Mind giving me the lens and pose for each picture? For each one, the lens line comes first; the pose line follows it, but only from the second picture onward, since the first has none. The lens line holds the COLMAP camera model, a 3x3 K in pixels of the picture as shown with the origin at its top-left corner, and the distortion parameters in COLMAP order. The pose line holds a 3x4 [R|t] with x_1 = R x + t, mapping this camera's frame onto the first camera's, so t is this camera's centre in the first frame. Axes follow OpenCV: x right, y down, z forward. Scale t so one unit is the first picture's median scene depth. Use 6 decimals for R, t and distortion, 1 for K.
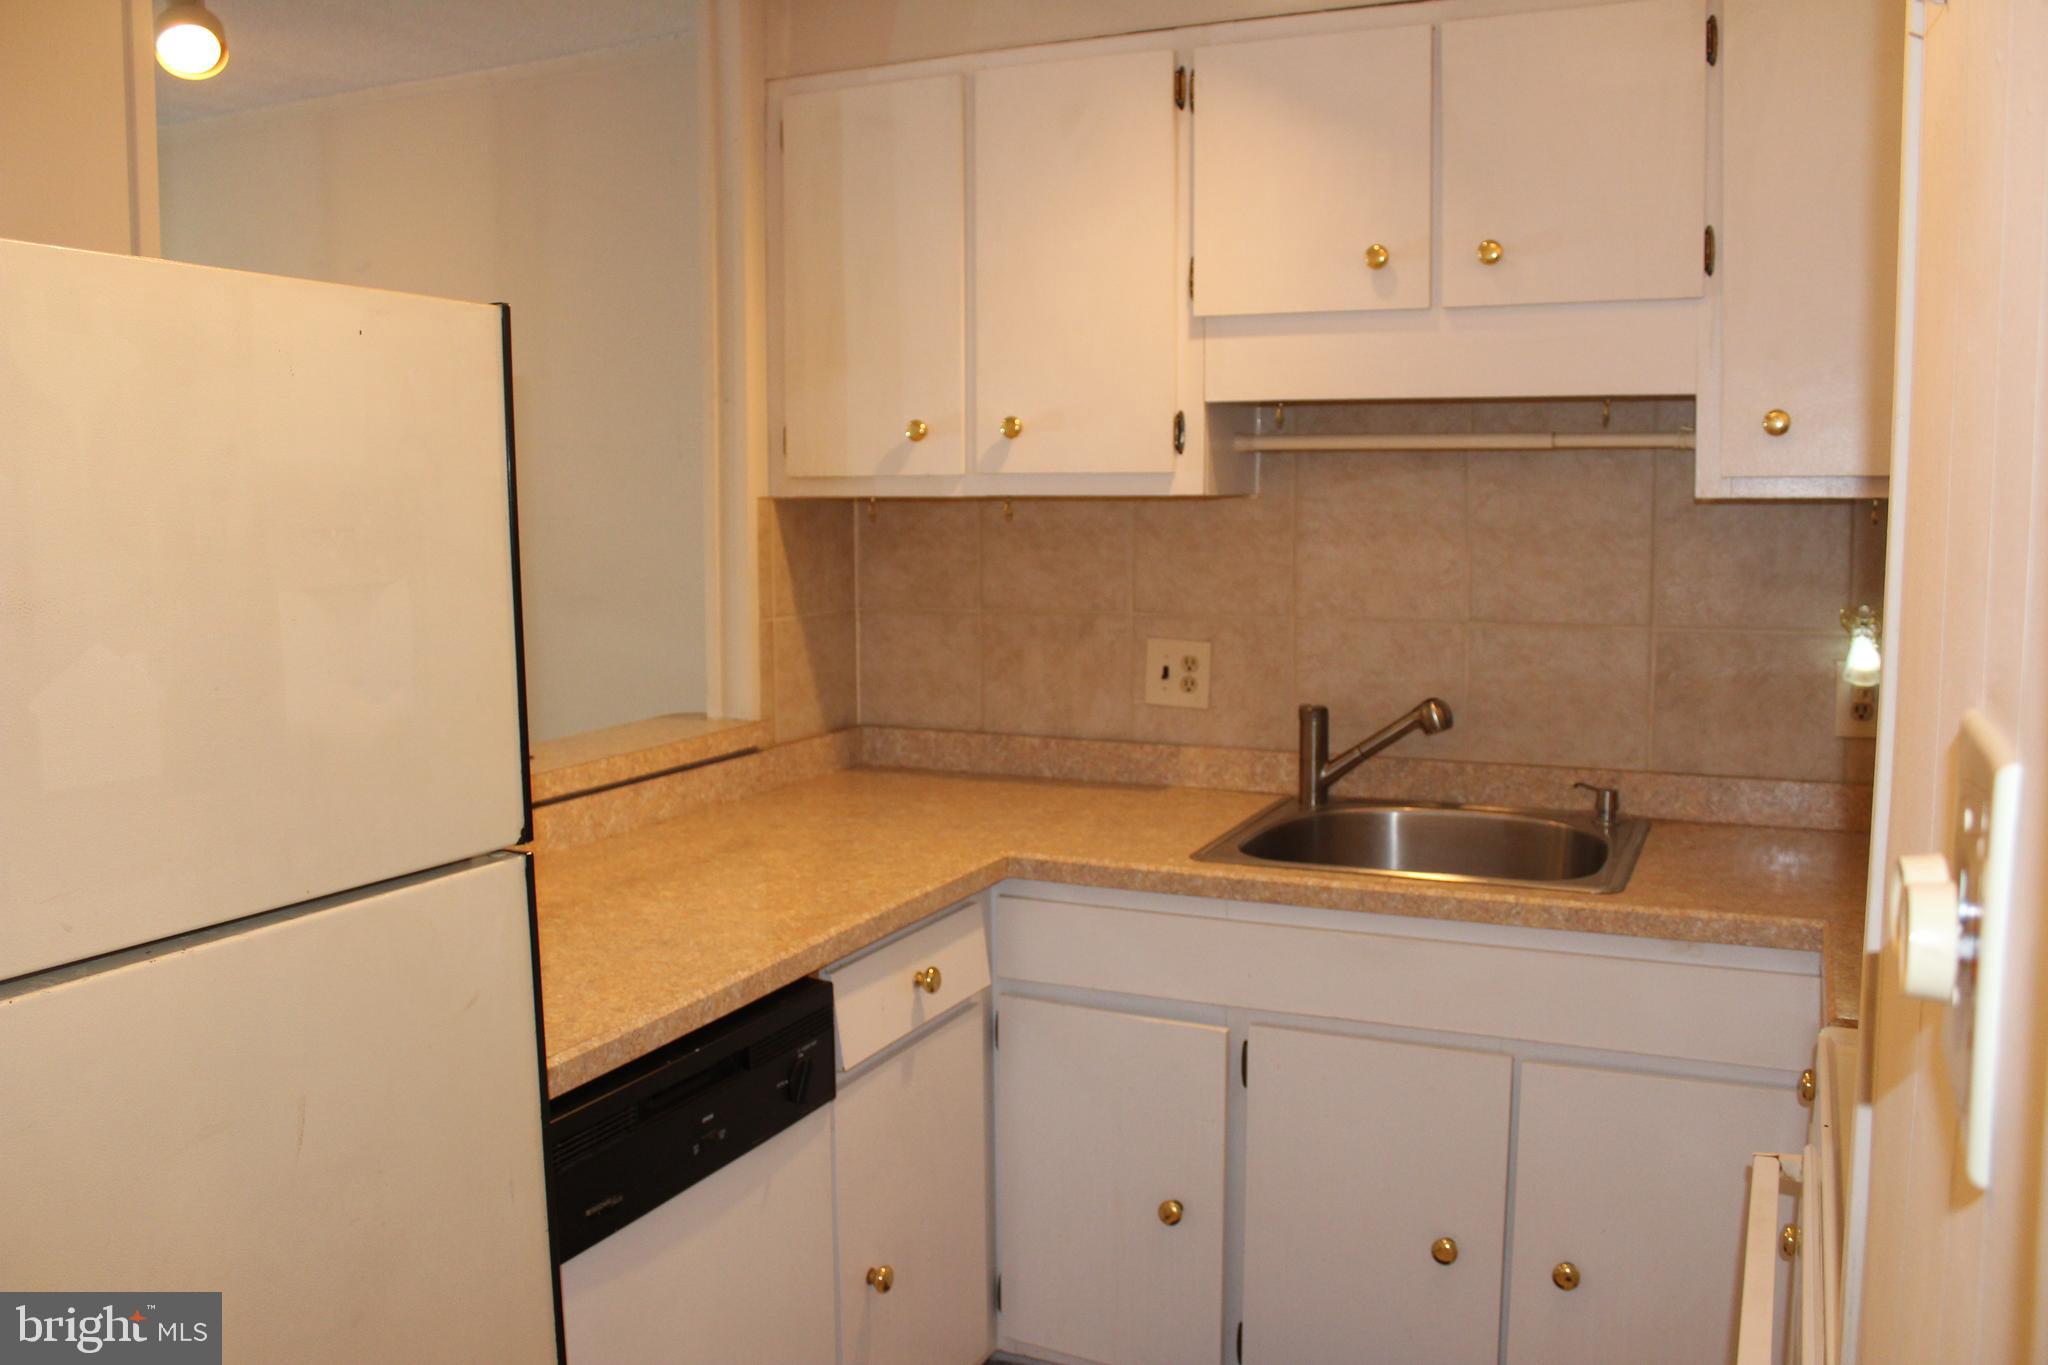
lens RADIAL K [[1695.3, 0, 1024.0], [0, 1695.3, 682.5], [0, 0, 1]] dist [-0.168281, 0.151858]
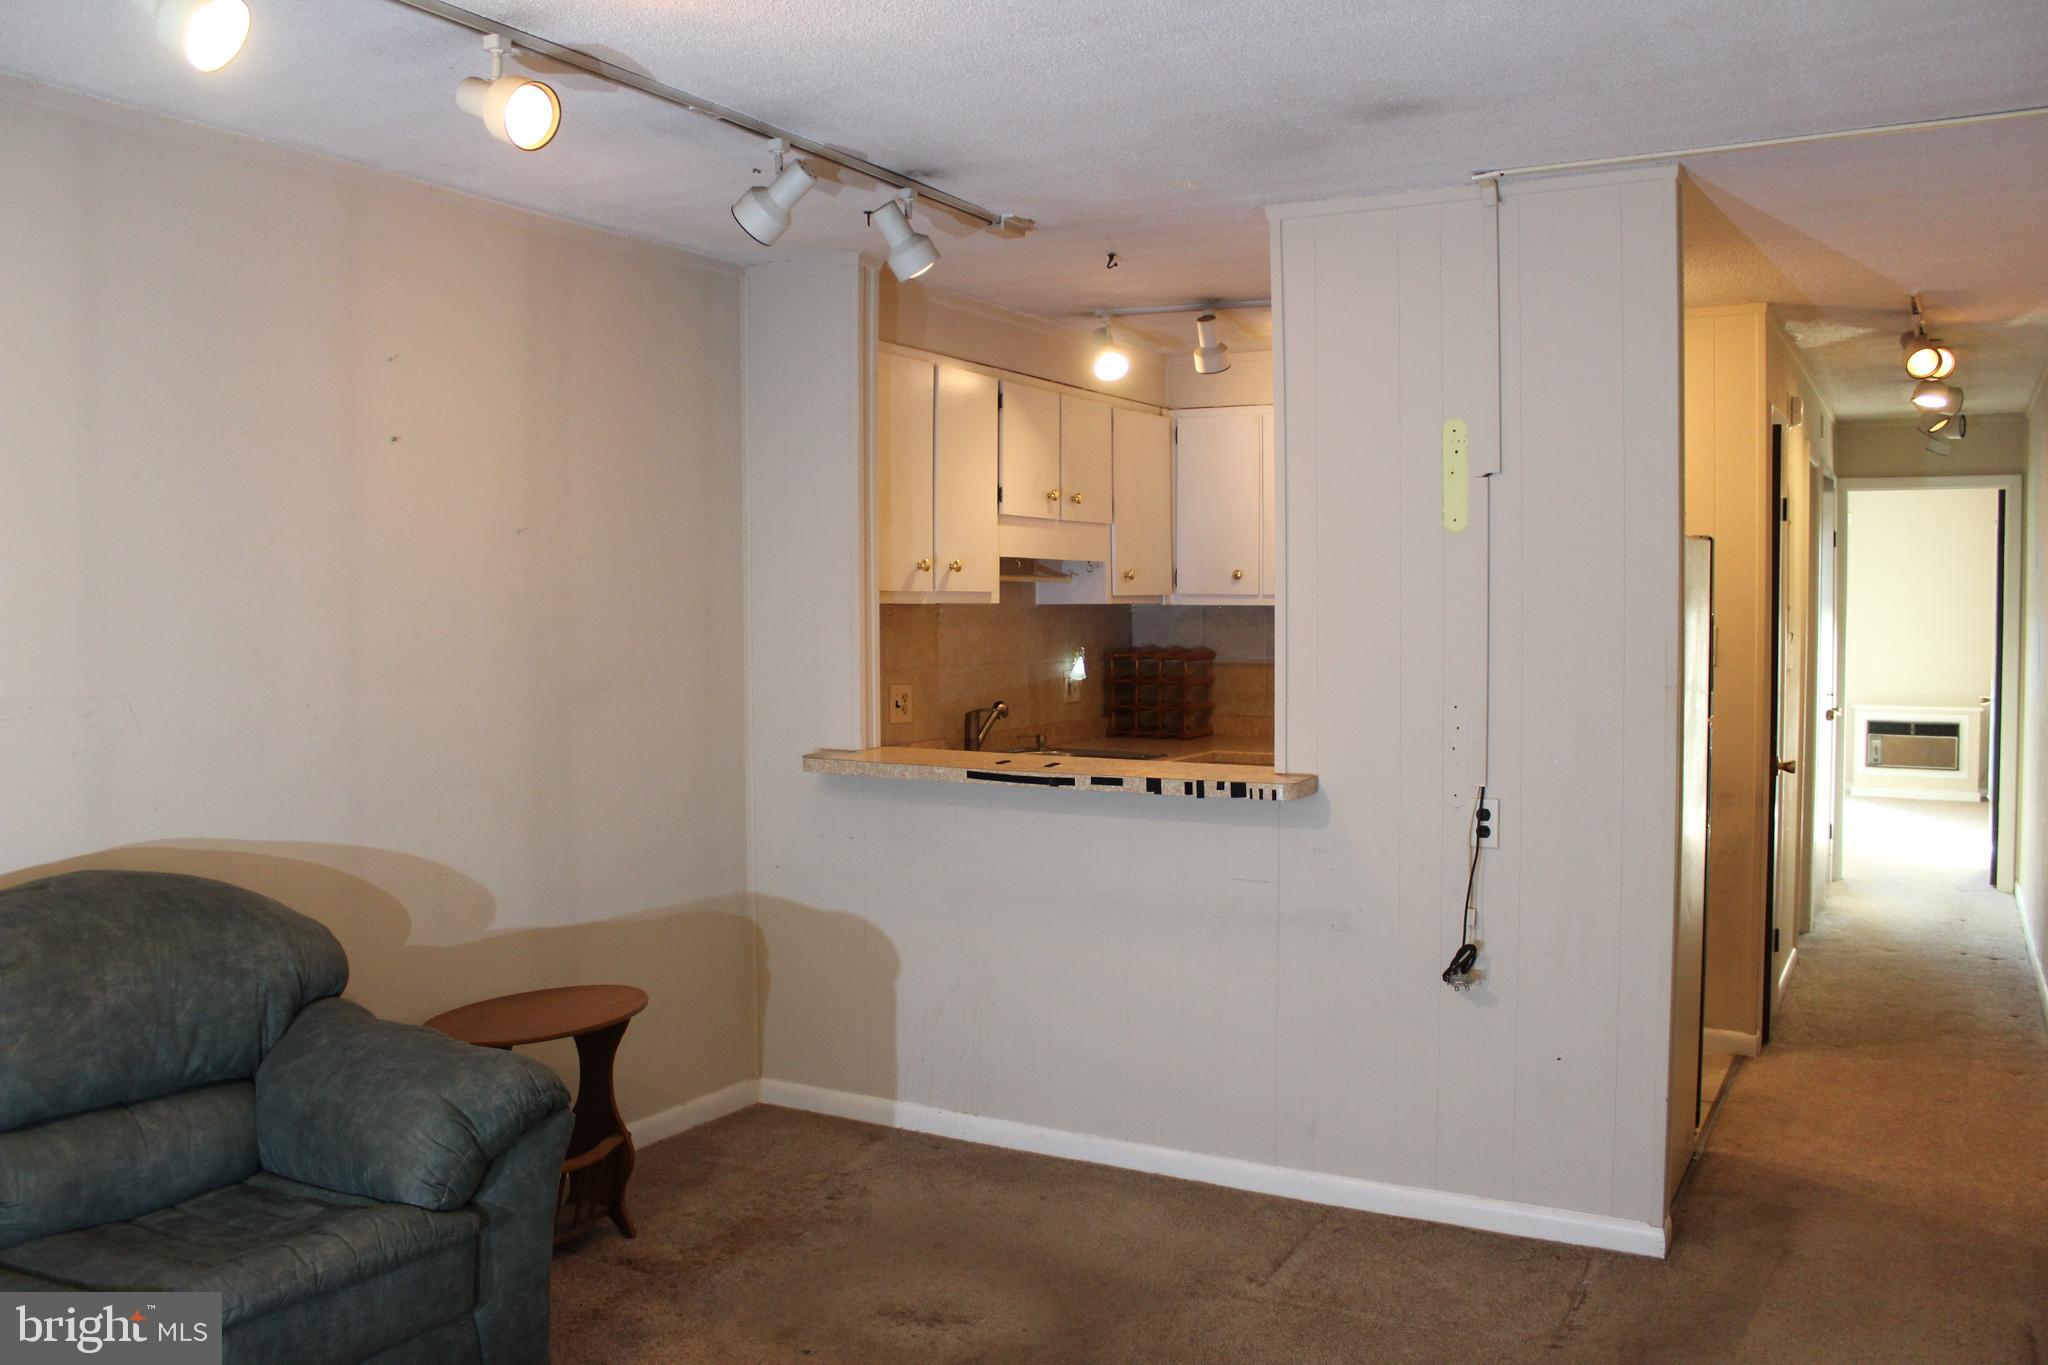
lens RADIAL K [[1695.3, 0, 1024.0], [0, 1695.3, 682.5], [0, 0, 1]] dist [-0.168281, 0.151858]
pose [[0.076239, -0.039620, 0.996302, -1.887856], [0.112764, 0.993142, 0.030866, -0.076651], [-0.990693, 0.109994, 0.080184, 0.824716]]
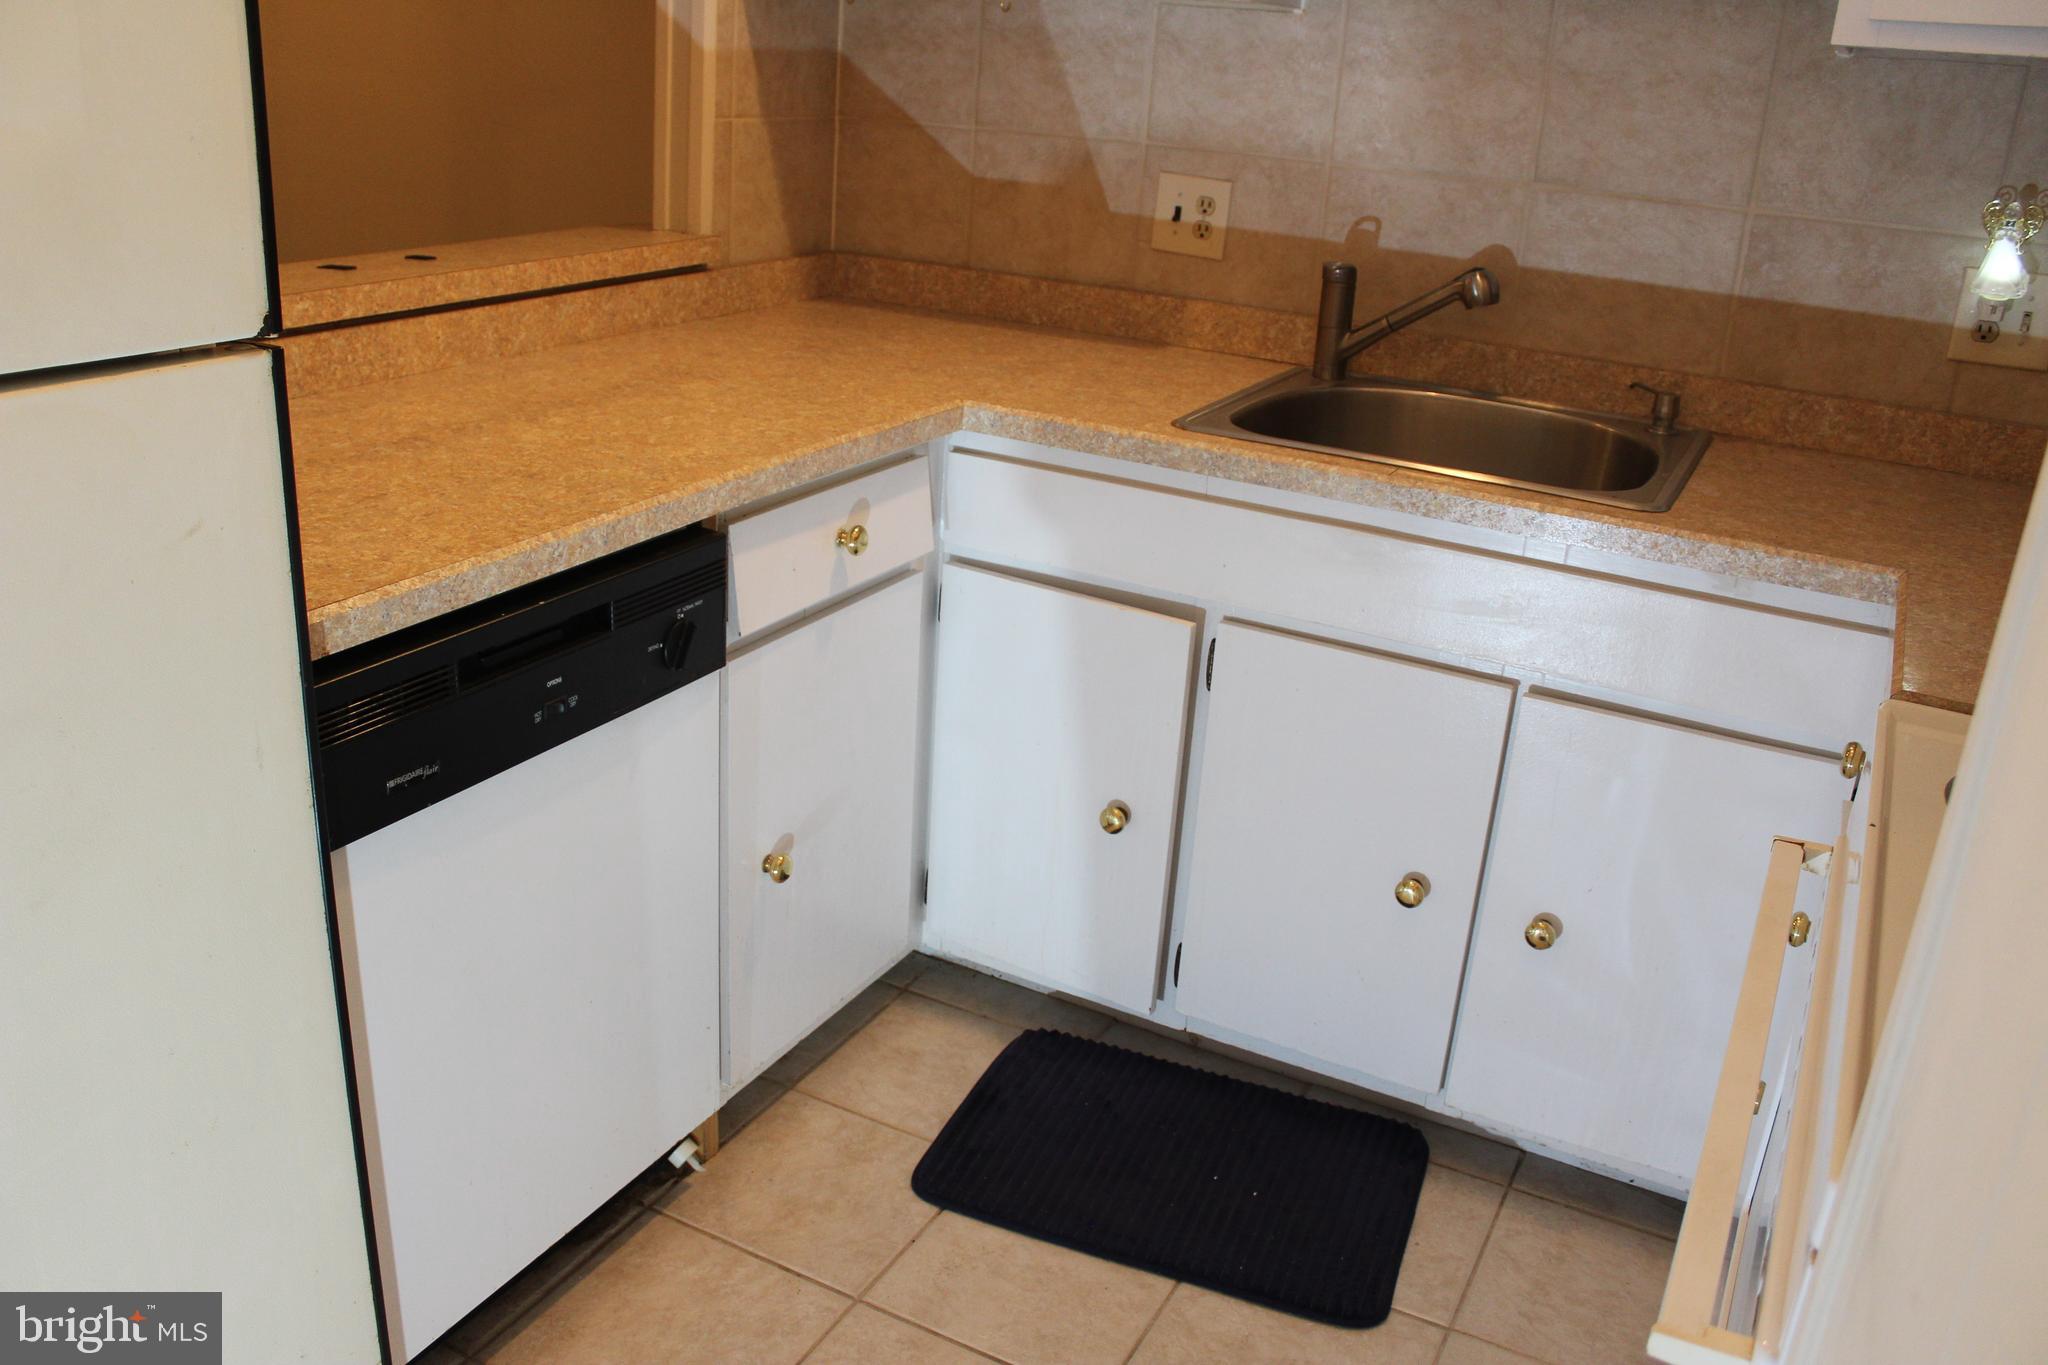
lens RADIAL K [[1699.2, 0, 1017.0], [0, 1699.2, 671.1], [0, 0, 1]] dist [-0.166014, 0.145552]
pose [[0.996301, 0.082932, -0.022525, 0.046020], [-0.074865, 0.966294, 0.246314, 0.017208], [0.042193, -0.243717, 0.968928, 0.119881]]
